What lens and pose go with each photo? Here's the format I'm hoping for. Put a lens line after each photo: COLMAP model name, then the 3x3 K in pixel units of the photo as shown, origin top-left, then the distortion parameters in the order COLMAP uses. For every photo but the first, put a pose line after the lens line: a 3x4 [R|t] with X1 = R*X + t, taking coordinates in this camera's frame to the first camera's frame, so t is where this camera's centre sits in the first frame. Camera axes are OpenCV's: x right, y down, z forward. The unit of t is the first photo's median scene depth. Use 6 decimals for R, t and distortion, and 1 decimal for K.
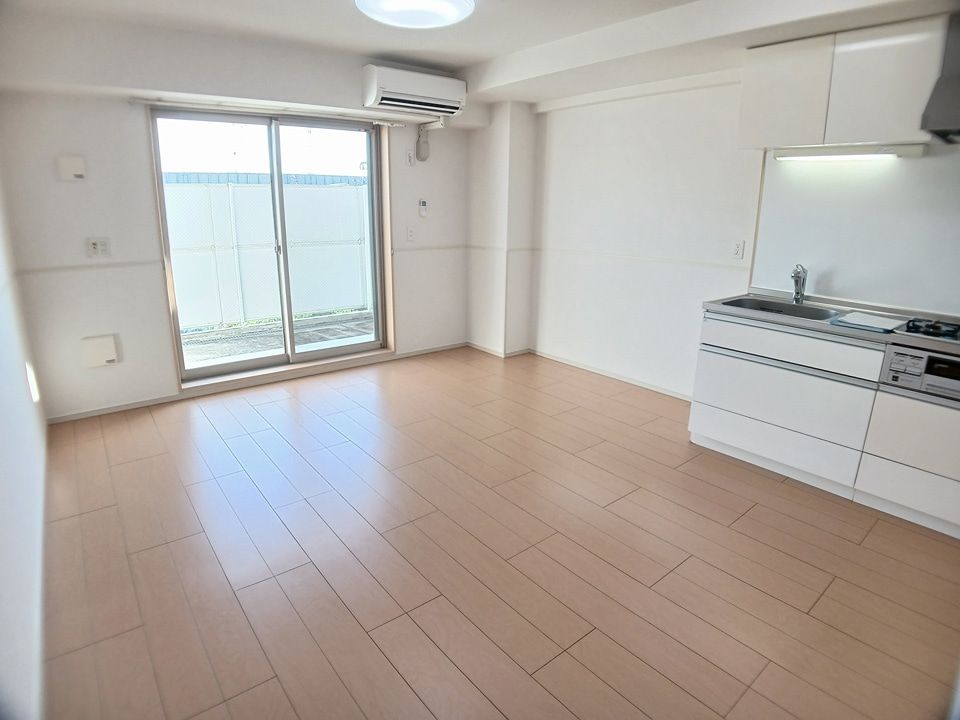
lens RADIAL K [[531.9, 0, 481.8], [0, 531.9, 356.0], [0, 0, 1]] dist [-0.067882, -0.001481]
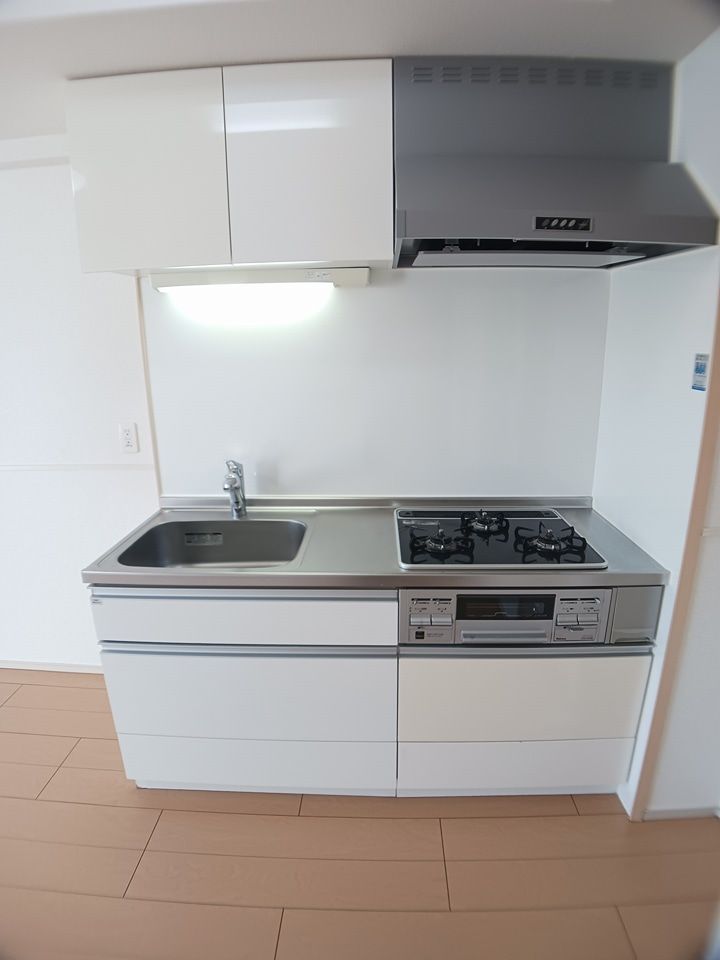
lens RADIAL K [[531.9, 0, 359.5], [0, 531.9, 478.7], [0, 0, 1]] dist [-0.067882, -0.001481]
pose [[0.667661, -0.204592, 0.715801, 0.292130], [0.217089, 0.973214, 0.075678, -0.191582], [-0.712110, 0.104866, 0.694192, 0.508825]]
